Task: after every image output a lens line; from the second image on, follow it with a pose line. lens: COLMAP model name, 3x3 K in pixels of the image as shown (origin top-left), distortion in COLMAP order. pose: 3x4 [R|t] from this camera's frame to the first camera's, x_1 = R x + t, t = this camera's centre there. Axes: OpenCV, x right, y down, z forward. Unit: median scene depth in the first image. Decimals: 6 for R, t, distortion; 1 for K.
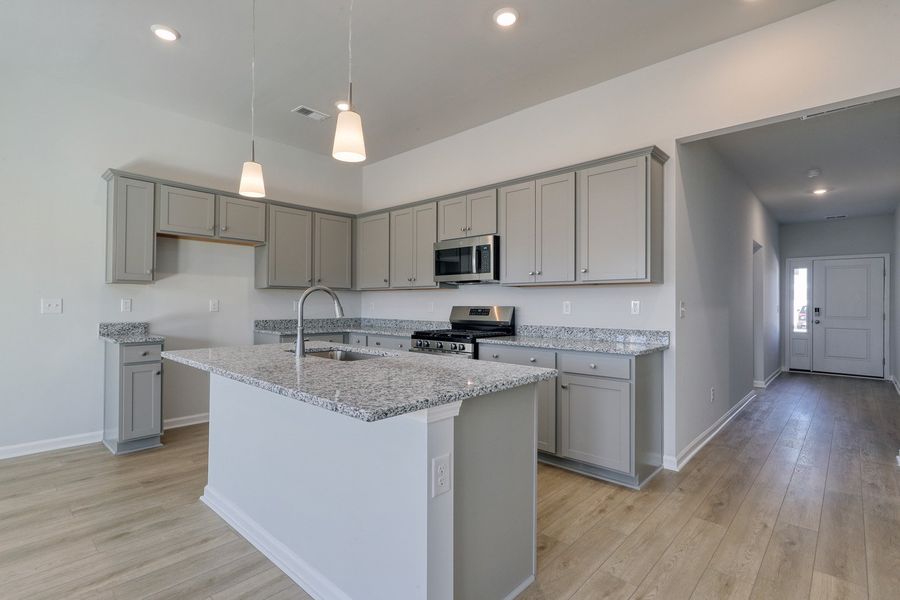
lens RADIAL K [[434.8, 0, 450.0], [0, 434.8, 300.0], [0, 0, 1]] dist [0.001981, 0.000483]
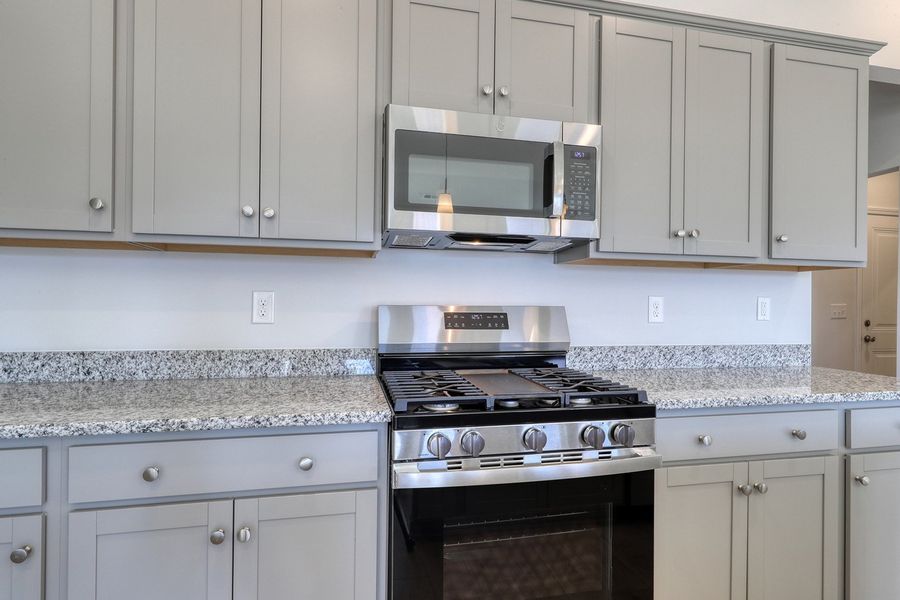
lens RADIAL K [[469.0, 0, 450.0], [0, 469.0, 300.0], [0, 0, 1]] dist [0.001844, 0.000174]
pose [[0.570184, 0.005048, 0.821502, -0.331599], [-0.015487, 0.999869, 0.004605, 0.008345], [-0.821371, -0.015348, 0.570187, 0.881158]]
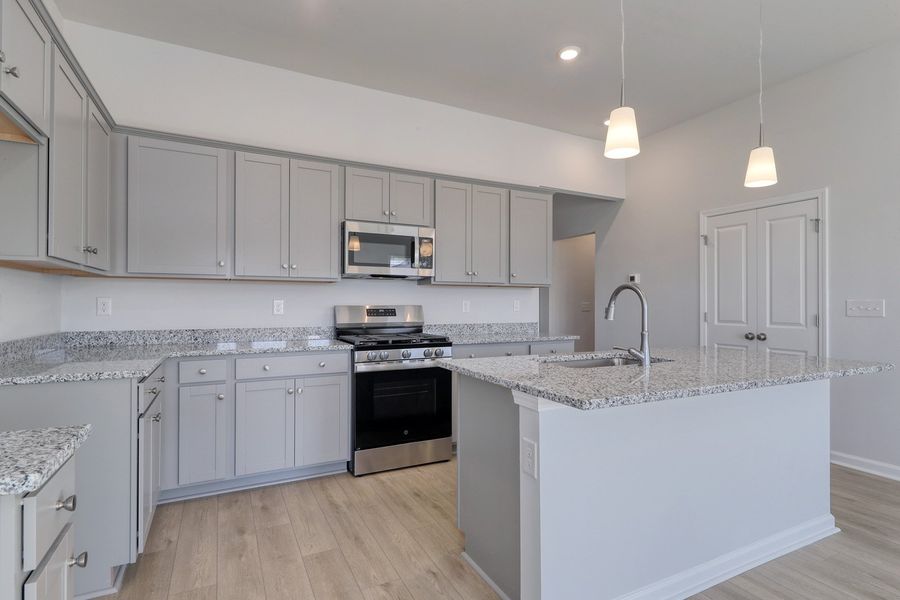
lens RADIAL K [[446.1, 0, 450.0], [0, 446.1, 300.0], [0, 0, 1]] dist [0.000438, 0.000102]
pose [[0.346969, 0.003489, 0.937870, -0.792788], [-0.008634, 0.999963, -0.000526, 0.003073], [-0.937837, -0.007915, 0.346986, 0.648475]]
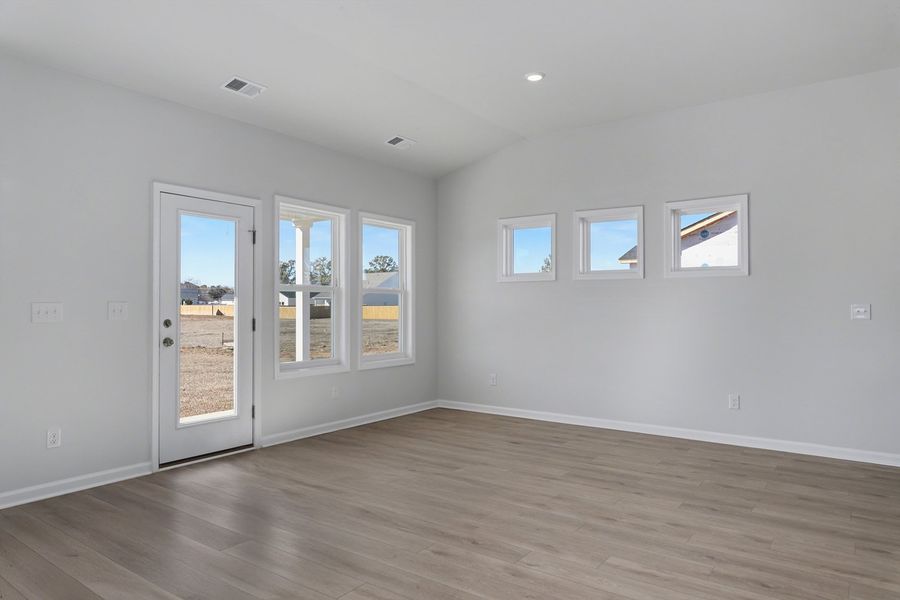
lens RADIAL K [[583.7, 0, 450.0], [0, 583.7, 300.0], [0, 0, 1]] dist [0.002921, 0.001215]
pose [[0.127289, -0.014118, -0.991765, 0.239221], [0.009891, 0.999867, -0.012964, -0.005201], [0.991816, -0.008159, 0.127411, -0.062374]]
